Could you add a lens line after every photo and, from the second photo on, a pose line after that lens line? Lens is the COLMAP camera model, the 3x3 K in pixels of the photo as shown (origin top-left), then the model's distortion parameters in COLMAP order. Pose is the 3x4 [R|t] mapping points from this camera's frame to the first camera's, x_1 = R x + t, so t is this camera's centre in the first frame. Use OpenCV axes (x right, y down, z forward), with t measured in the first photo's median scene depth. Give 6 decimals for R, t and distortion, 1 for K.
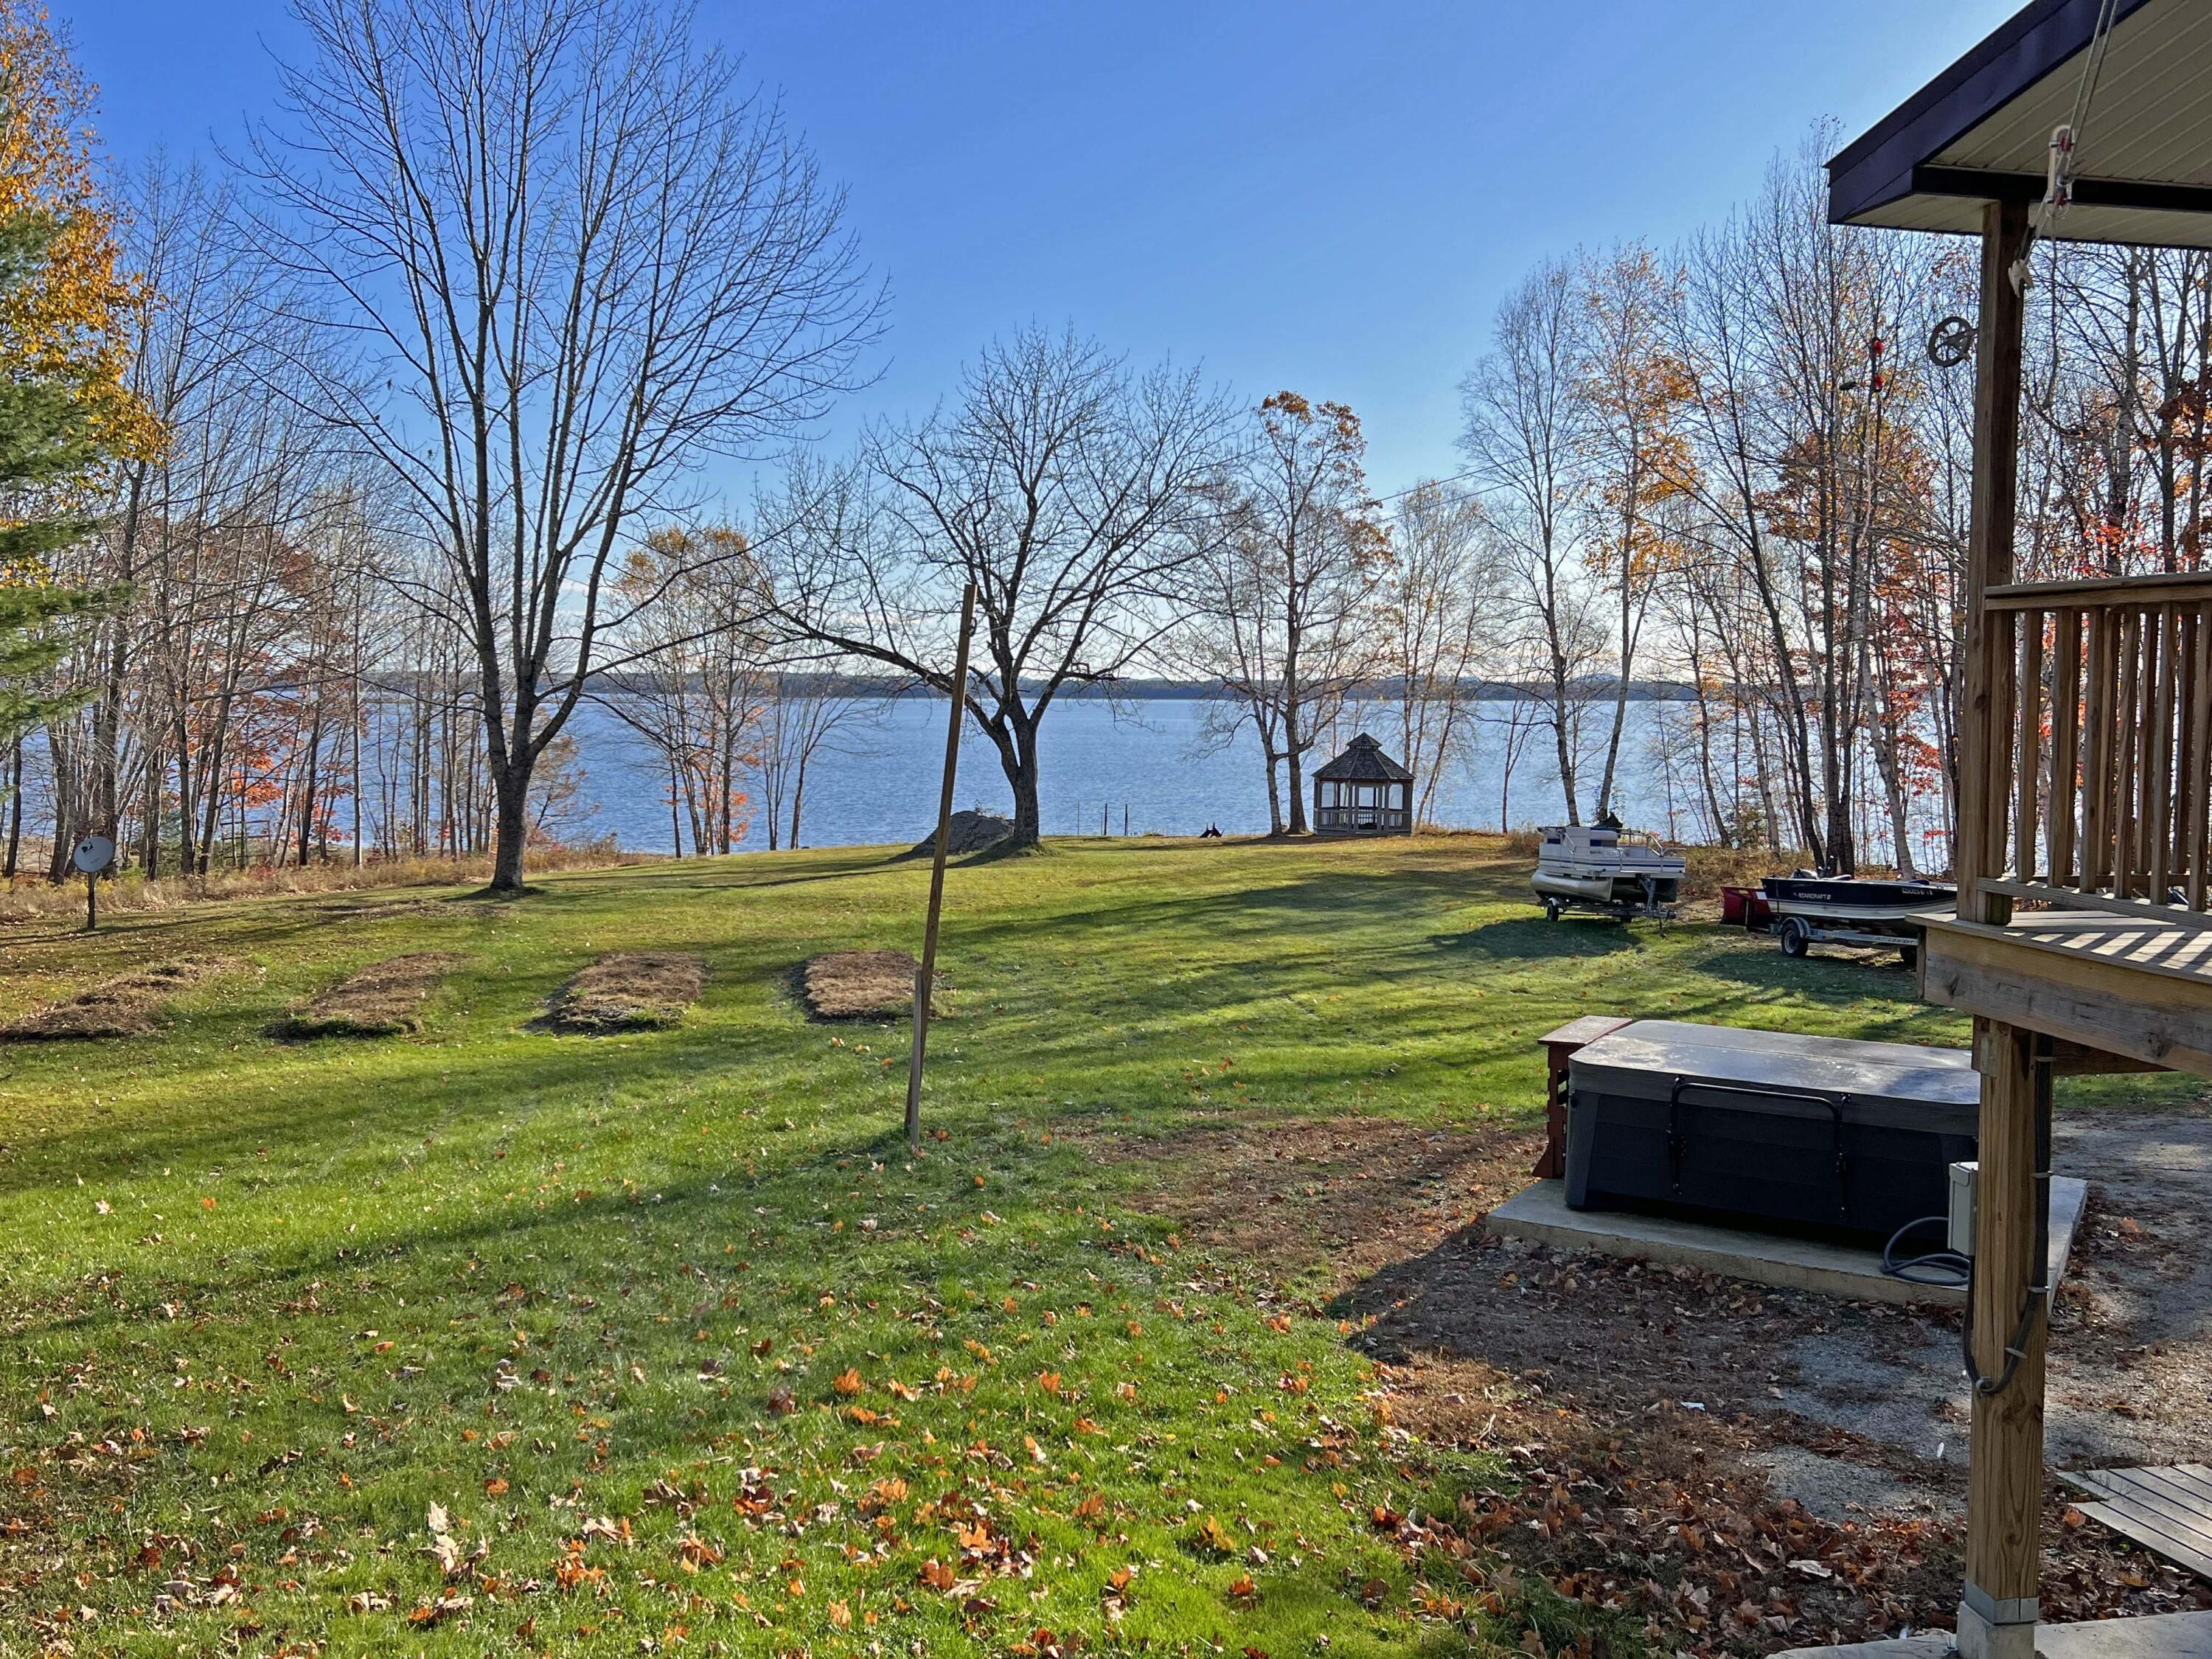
lens RADIAL K [[1843.0, 0, 1107.3], [0, 1843.0, 835.8], [0, 0, 1]] dist [0.005512, 0.000173]
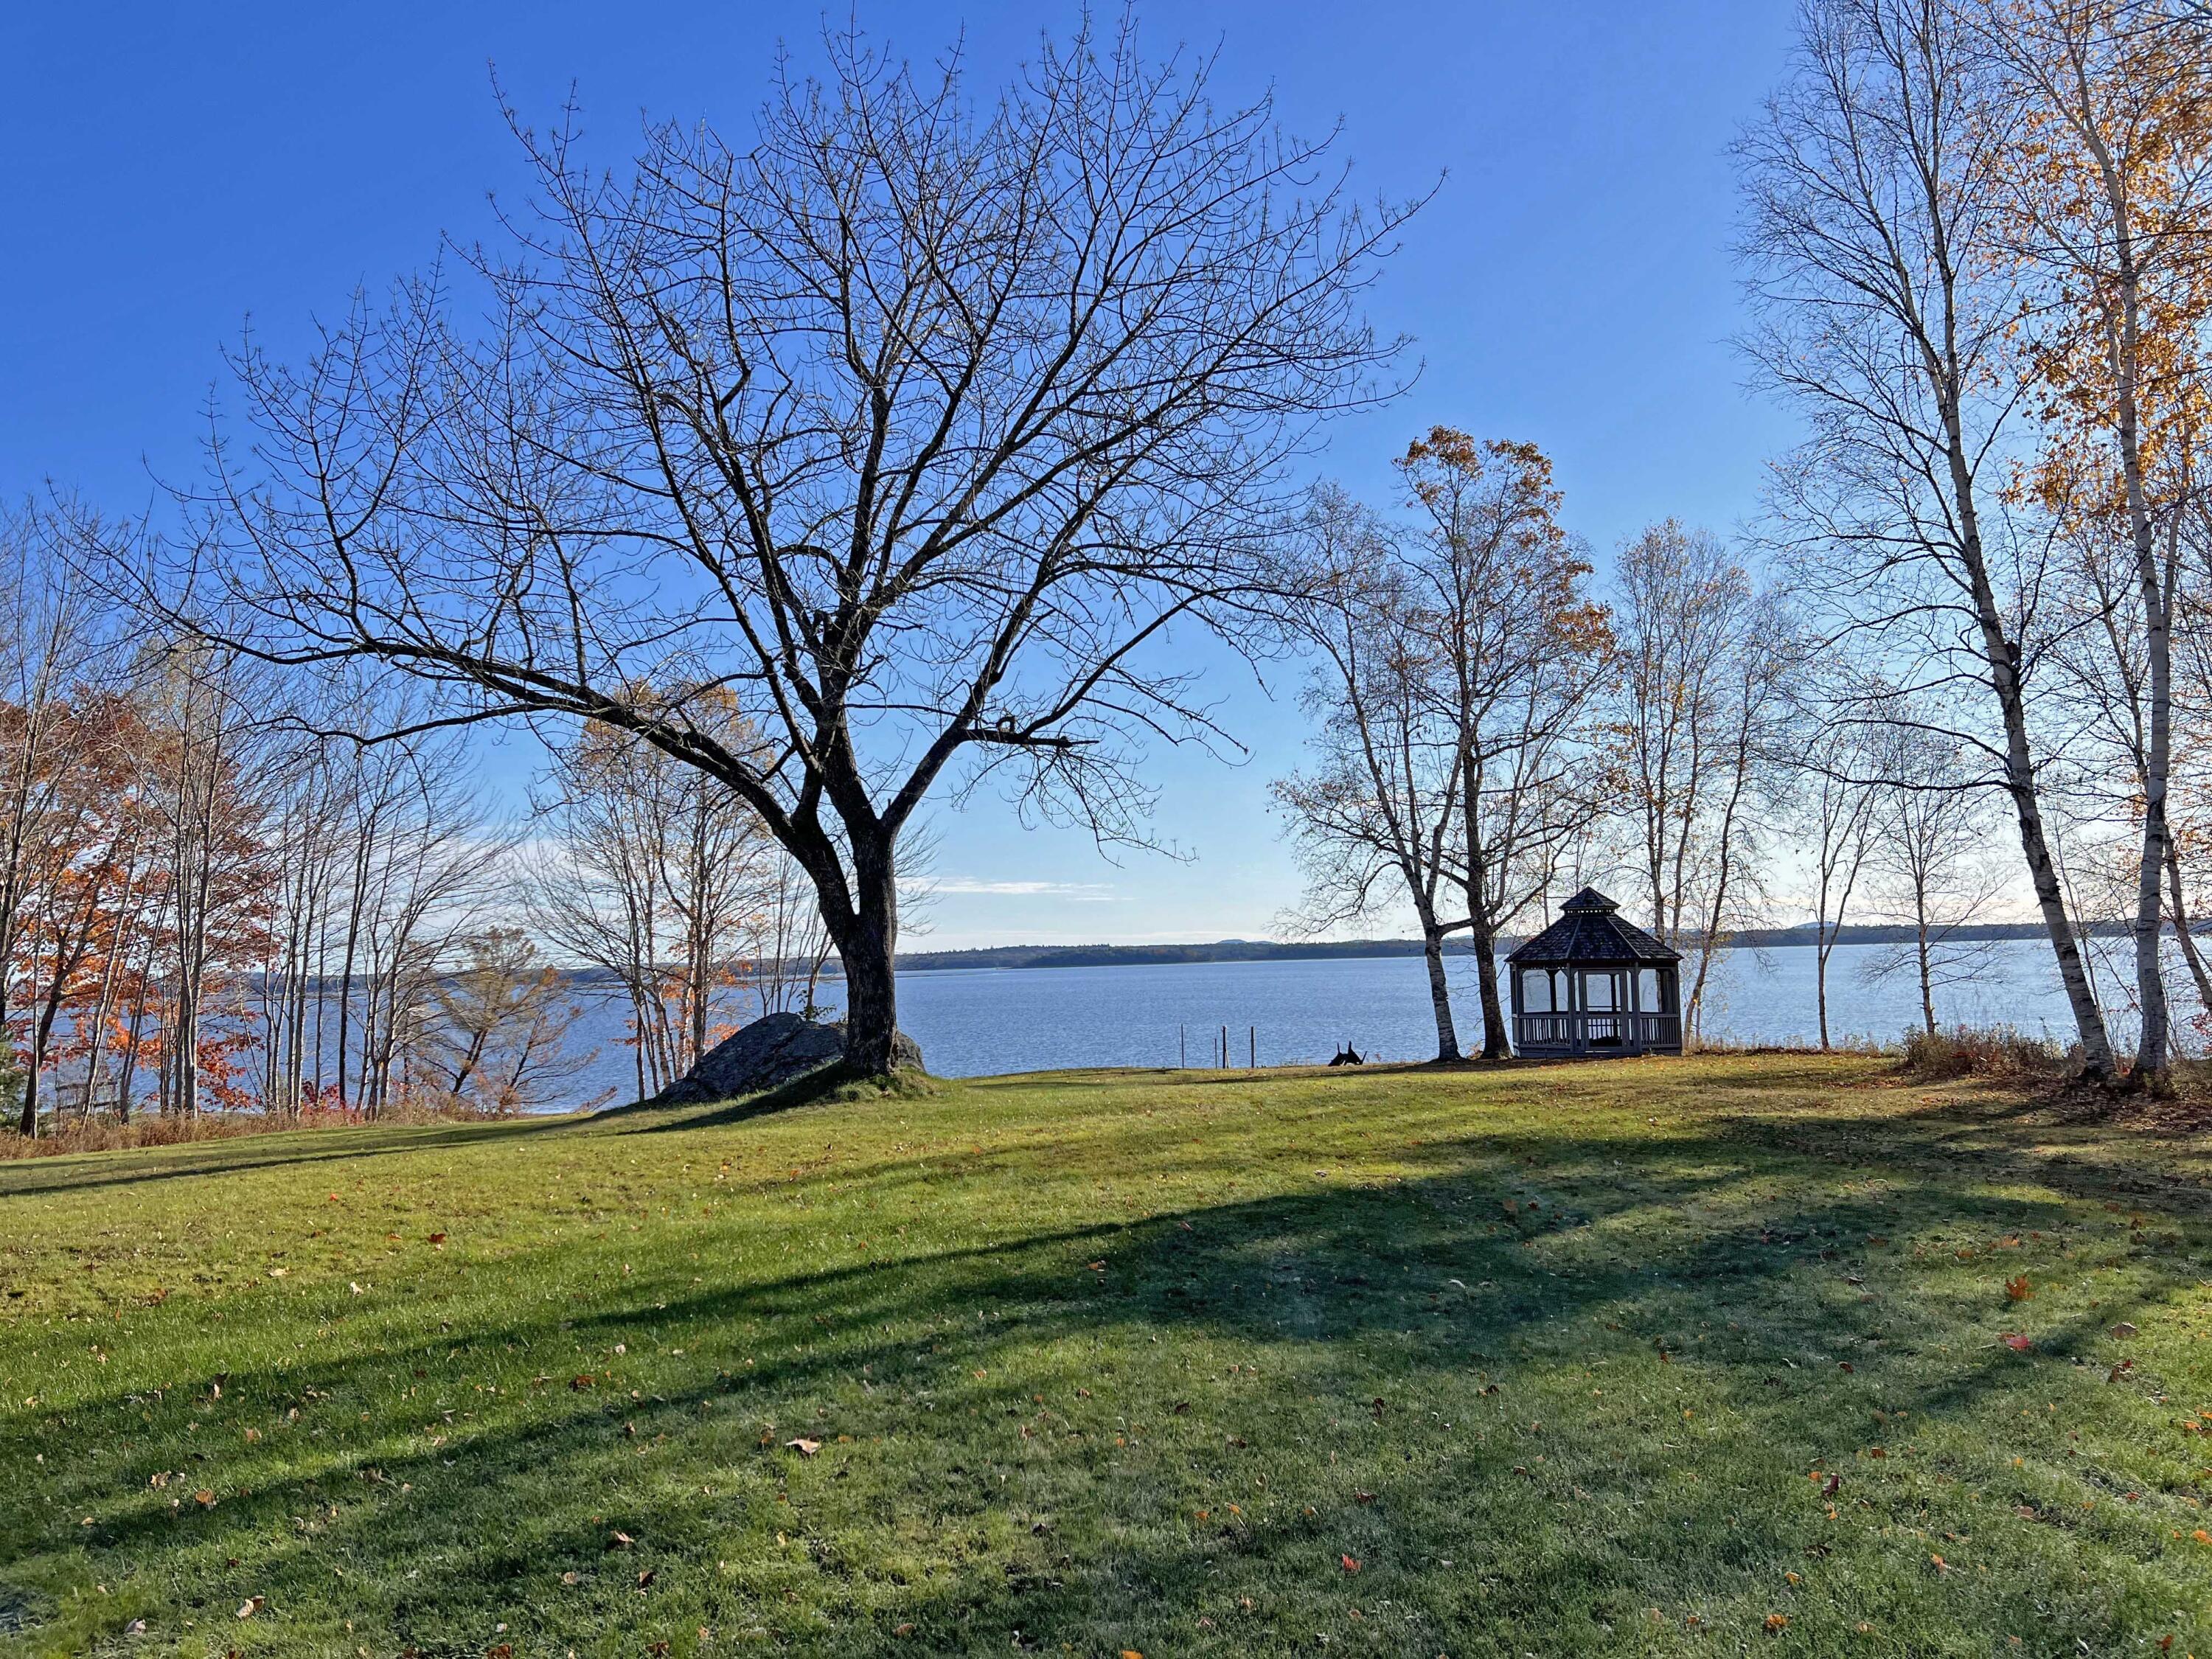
lens RADIAL K [[1660.2, 0, 1086.8], [0, 1660.2, 817.9], [0, 0, 1]] dist [0.043741, 0.003196]
pose [[0.987023, -0.049689, -0.152695, 0.059745], [0.024465, 0.986350, -0.162832, 0.008150], [0.158702, 0.156984, 0.974767, 0.422465]]
